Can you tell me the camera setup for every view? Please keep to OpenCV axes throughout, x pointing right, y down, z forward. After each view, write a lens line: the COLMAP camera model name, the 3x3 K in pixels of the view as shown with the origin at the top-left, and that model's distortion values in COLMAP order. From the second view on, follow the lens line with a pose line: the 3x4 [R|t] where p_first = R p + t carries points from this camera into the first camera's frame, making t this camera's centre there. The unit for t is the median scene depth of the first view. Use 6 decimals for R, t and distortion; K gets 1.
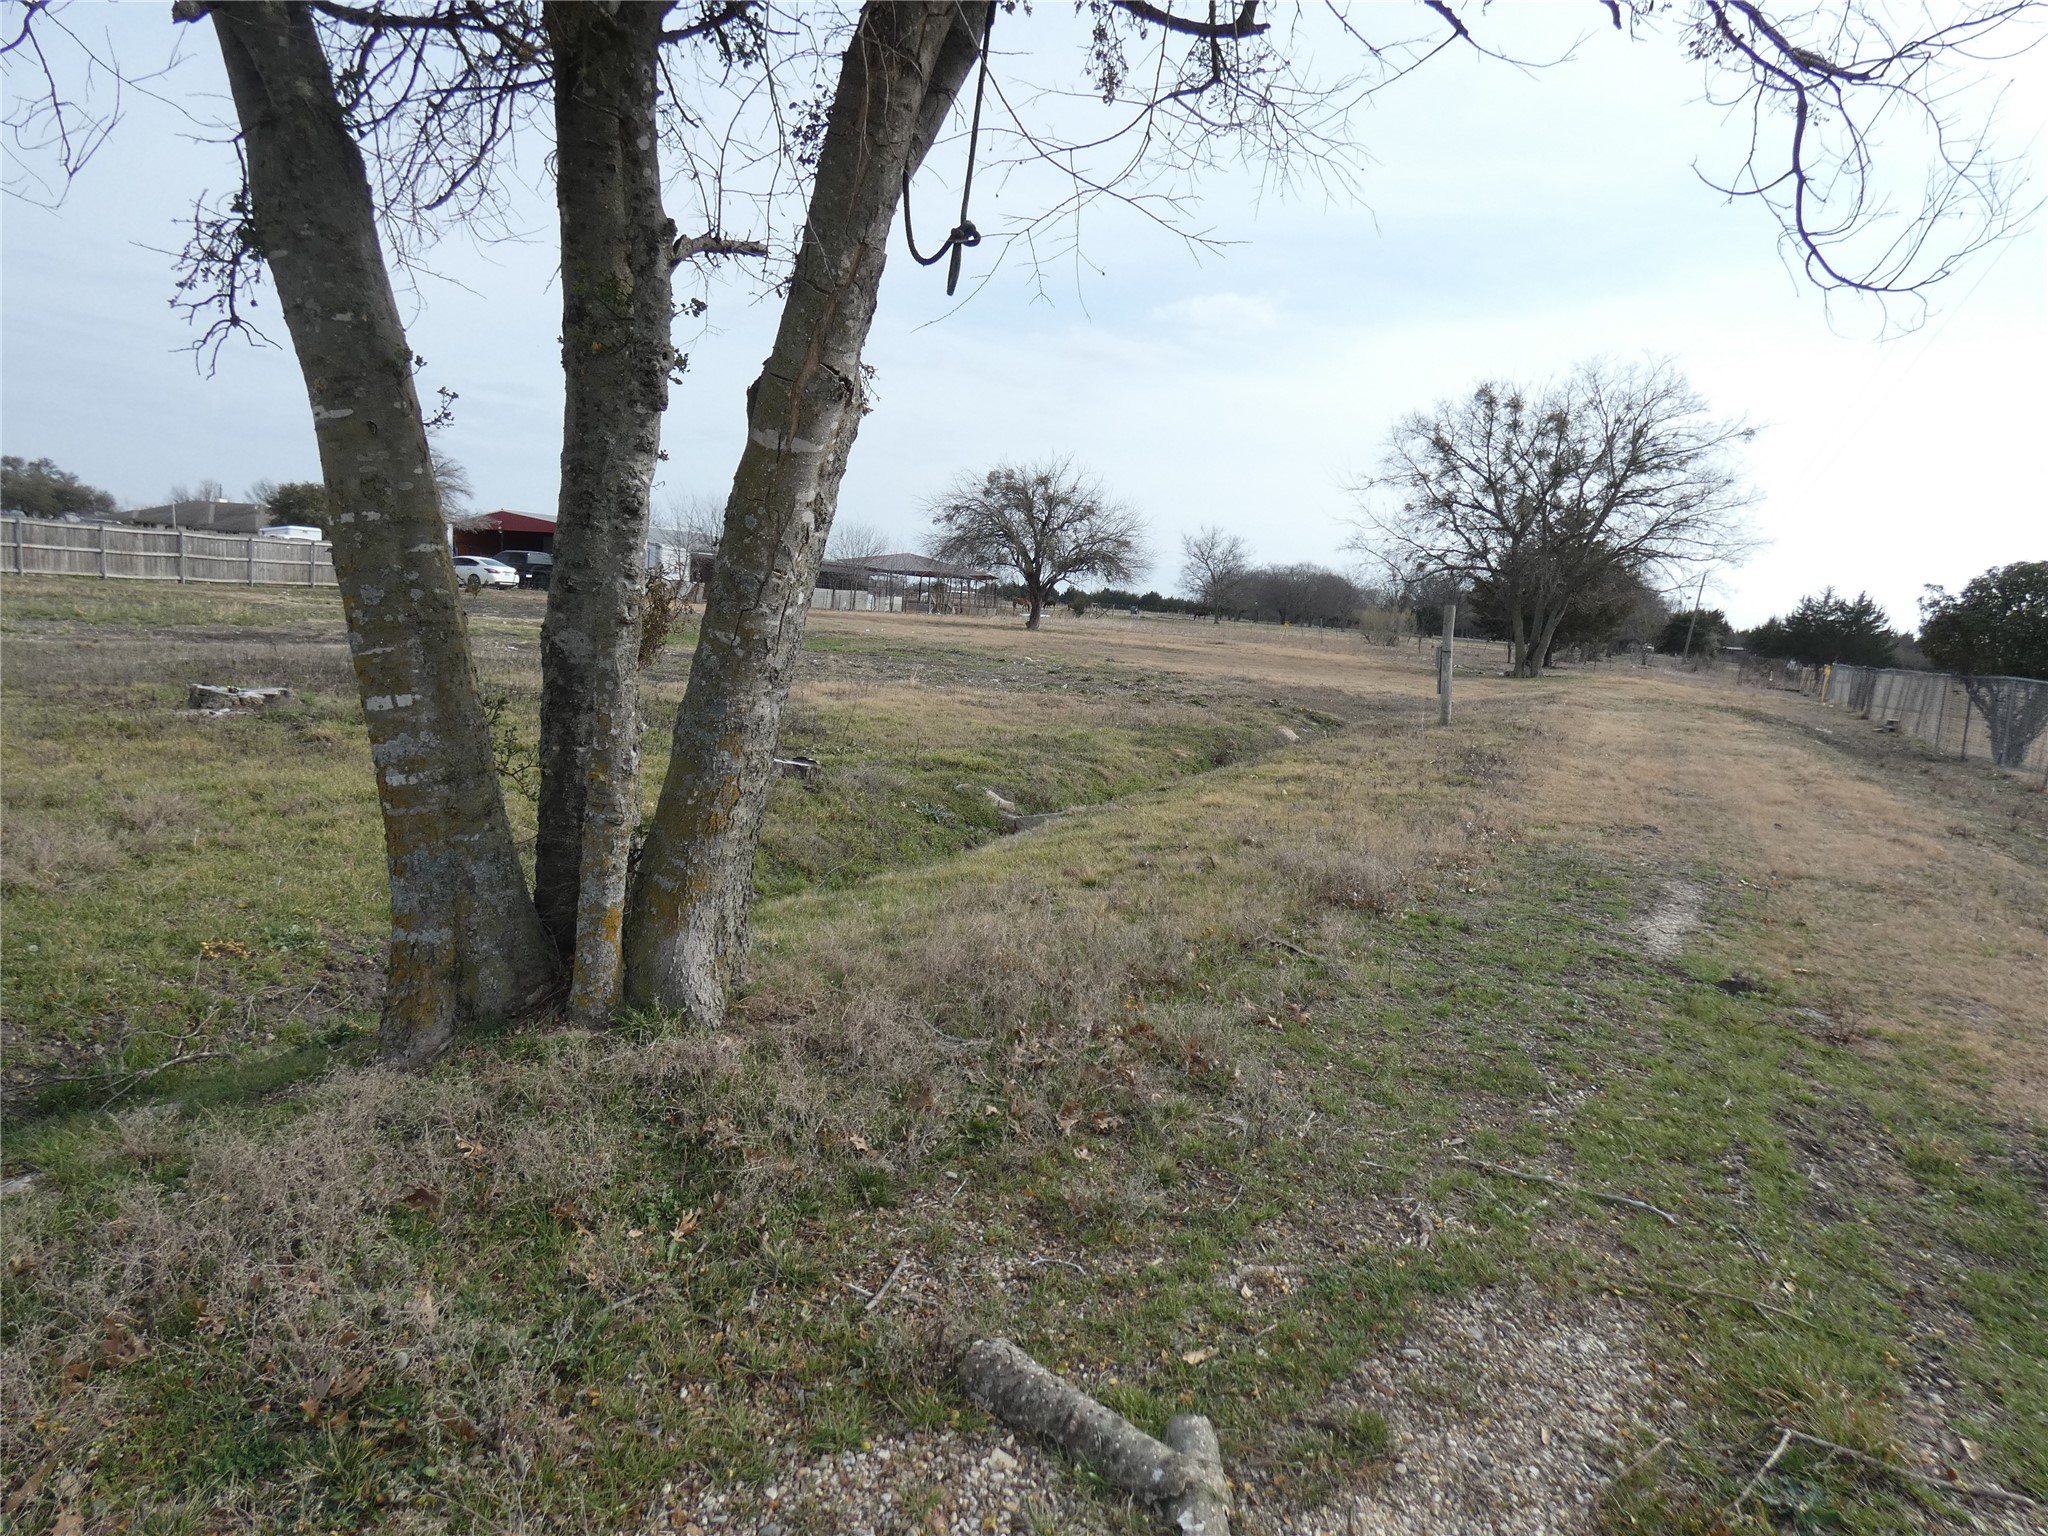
lens RADIAL K [[1212.3, 0, 995.4], [0, 1212.3, 765.6], [0, 0, 1]] dist [0.000075, 0.019636]
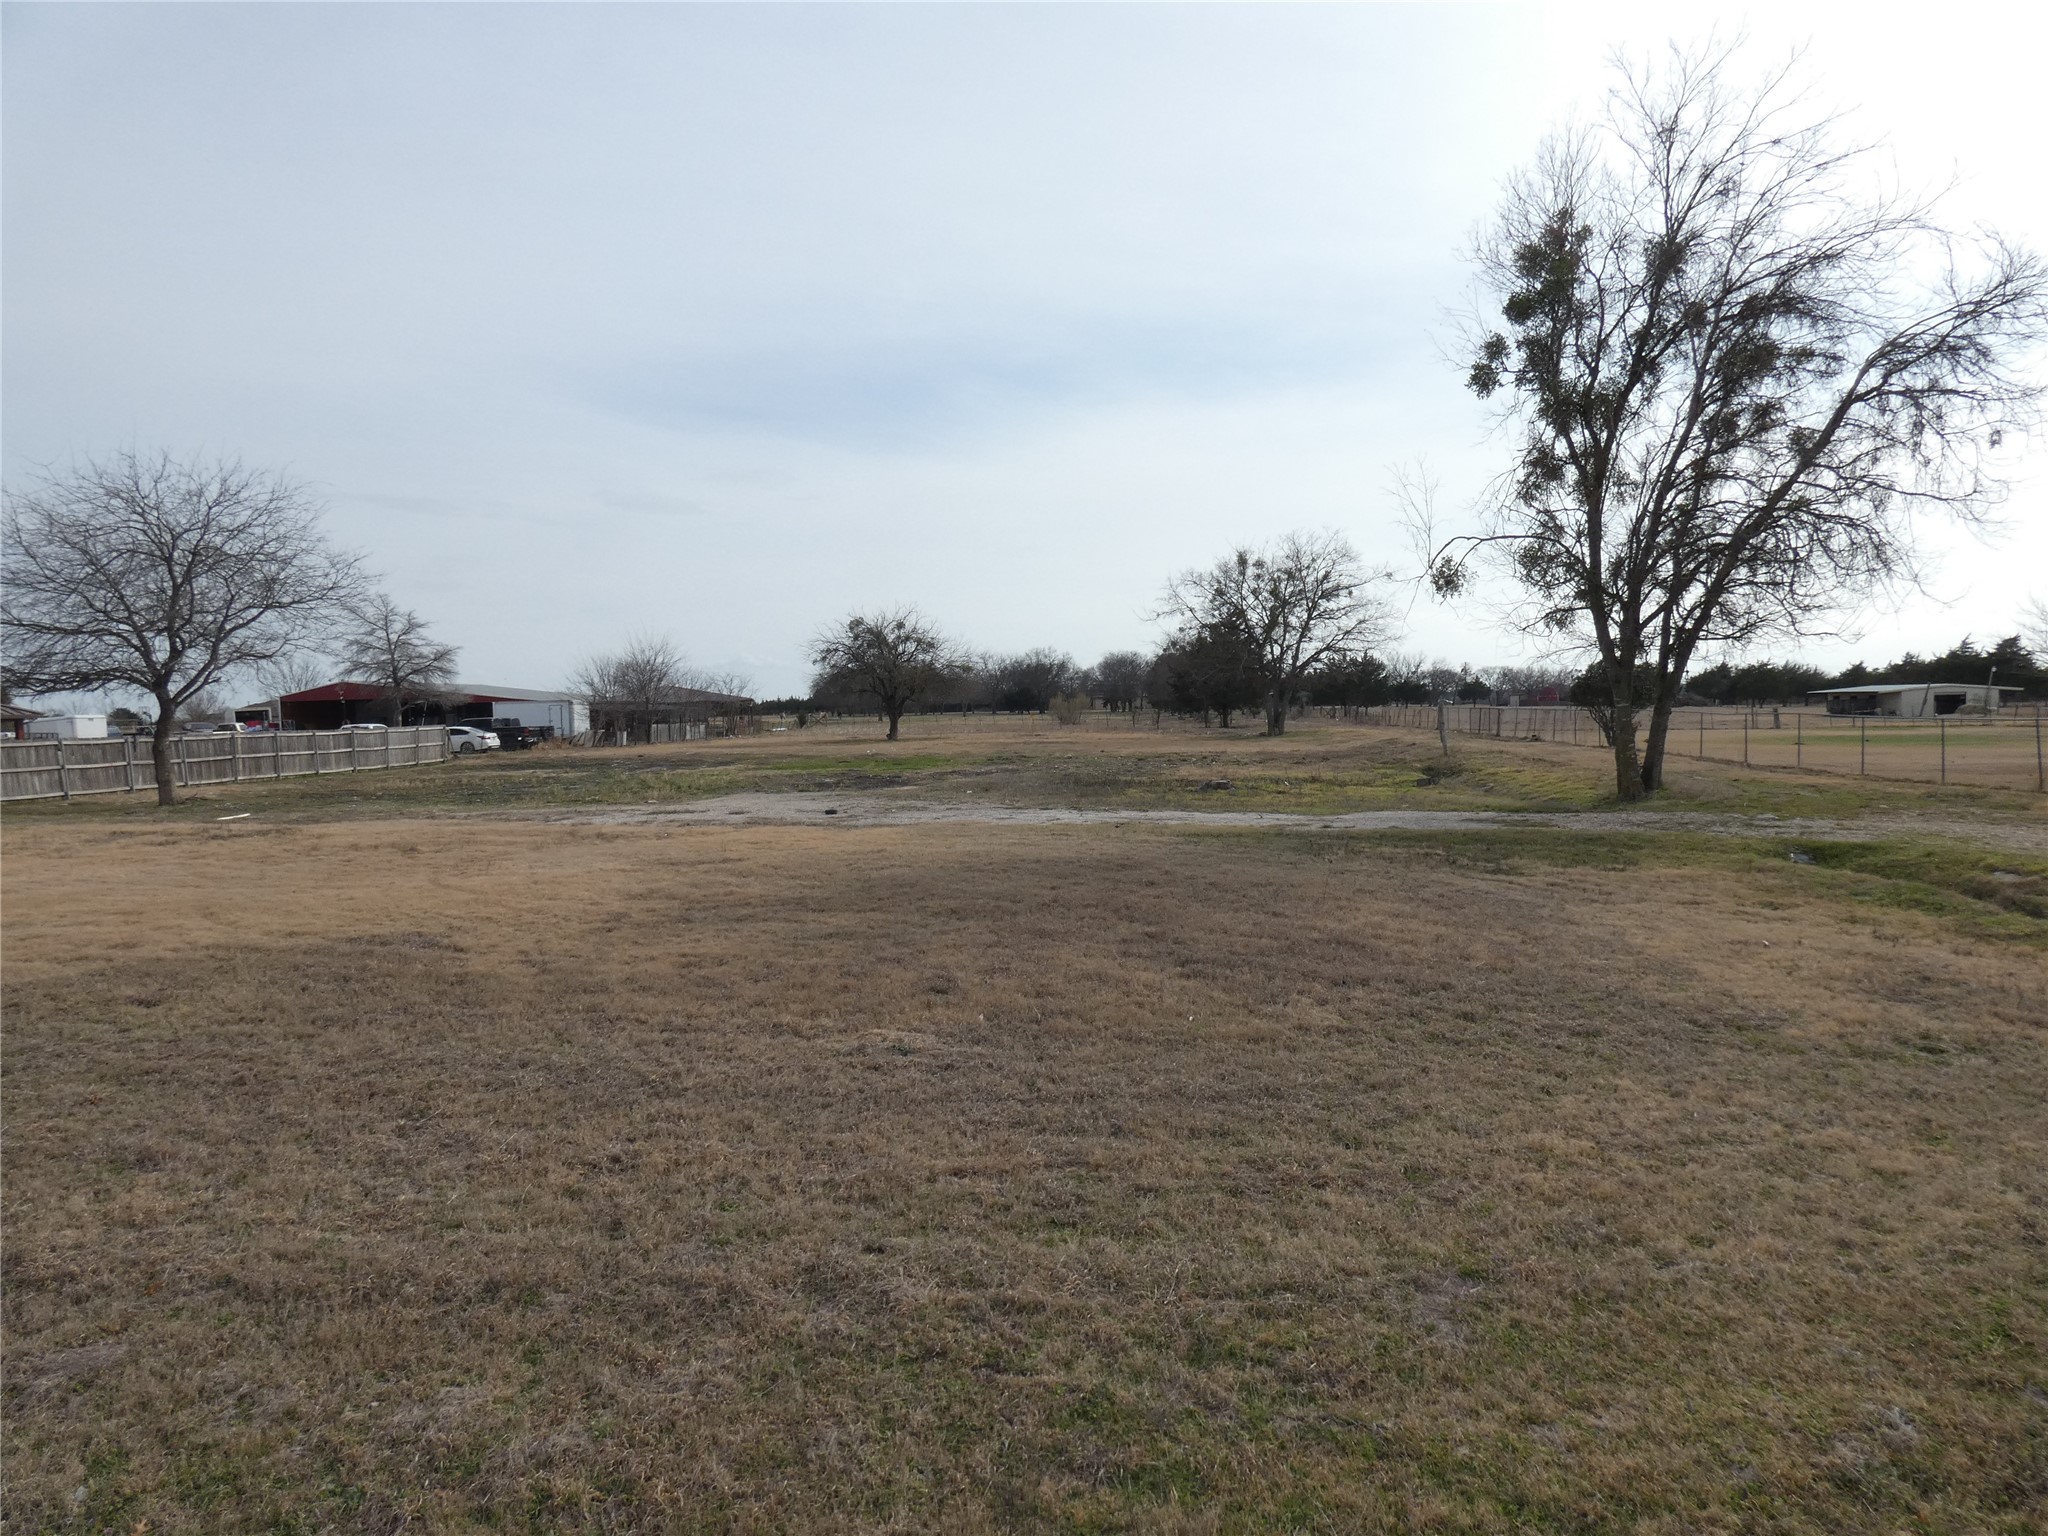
lens RADIAL K [[1212.3, 0, 995.4], [0, 1212.3, 765.6], [0, 0, 1]] dist [0.000075, 0.019636]
pose [[0.934343, -0.111551, 0.338466, -0.351840], [0.138625, 0.988714, -0.056818, 0.001276], [-0.328308, 0.100007, 0.939262, -0.260056]]
